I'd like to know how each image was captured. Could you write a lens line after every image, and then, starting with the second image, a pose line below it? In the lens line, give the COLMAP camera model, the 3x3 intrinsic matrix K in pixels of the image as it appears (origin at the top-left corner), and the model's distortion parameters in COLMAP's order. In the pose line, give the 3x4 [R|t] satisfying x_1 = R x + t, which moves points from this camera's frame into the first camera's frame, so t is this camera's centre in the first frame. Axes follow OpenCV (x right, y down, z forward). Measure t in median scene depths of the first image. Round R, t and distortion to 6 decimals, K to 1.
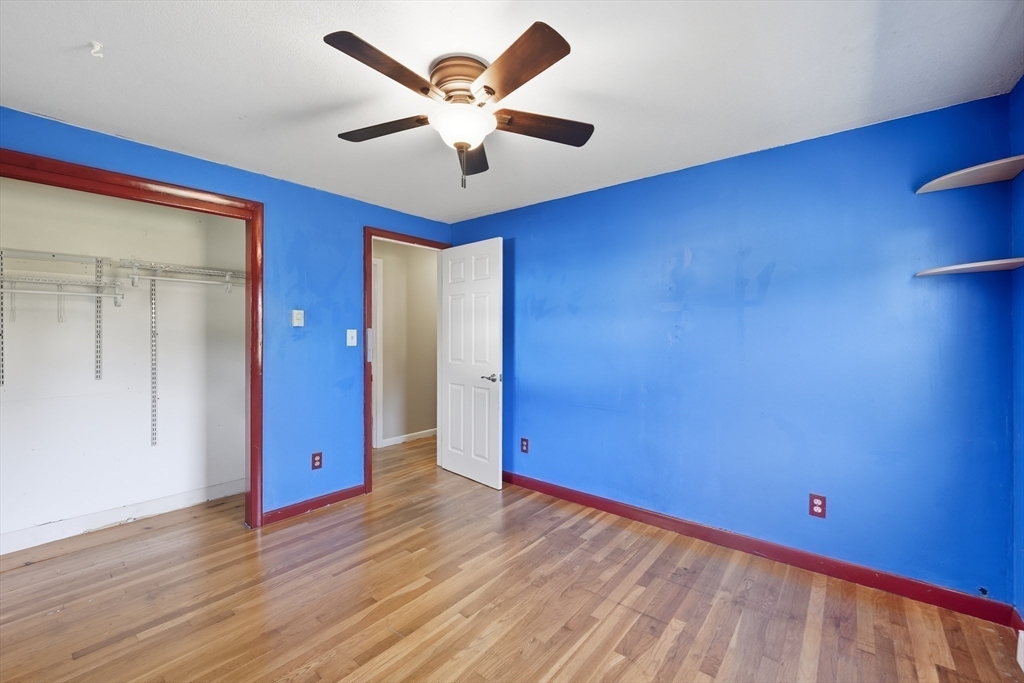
lens RADIAL K [[420.8, 0, 511.1], [0, 420.8, 335.1], [0, 0, 1]] dist [-0.007350, -0.000843]
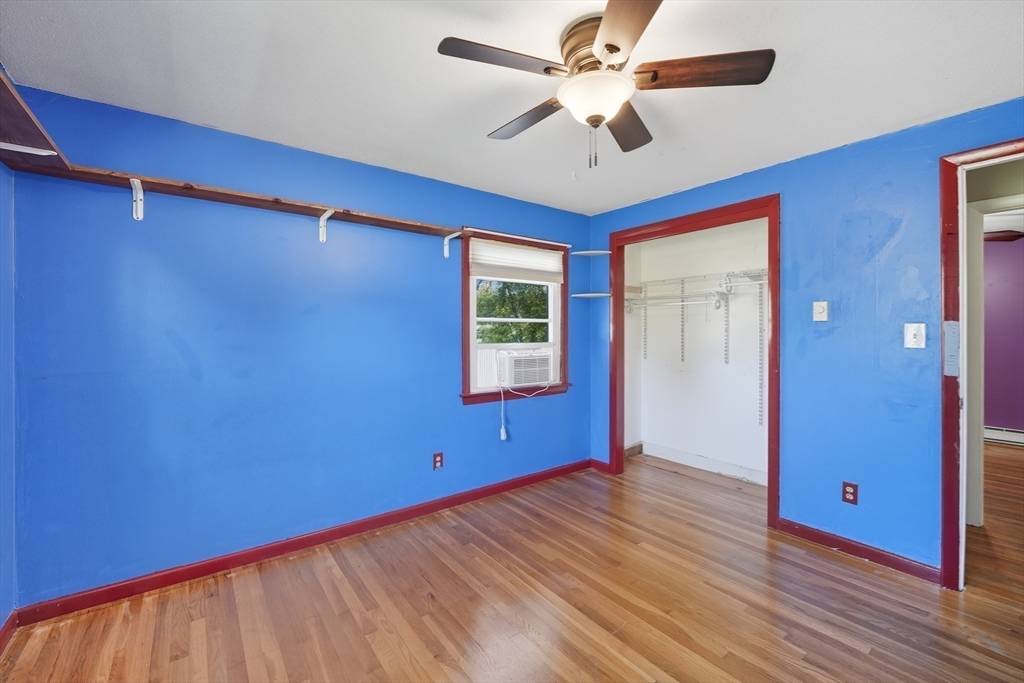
lens RADIAL K [[425.1, 0, 510.3], [0, 425.1, 330.9], [0, 0, 1]] dist [0.000895, -0.000225]
pose [[-0.230792, 0.002033, -0.973001, 0.497090], [0.001109, 0.999998, 0.001826, -0.003363], [0.973002, -0.000658, -0.230794, 0.629202]]
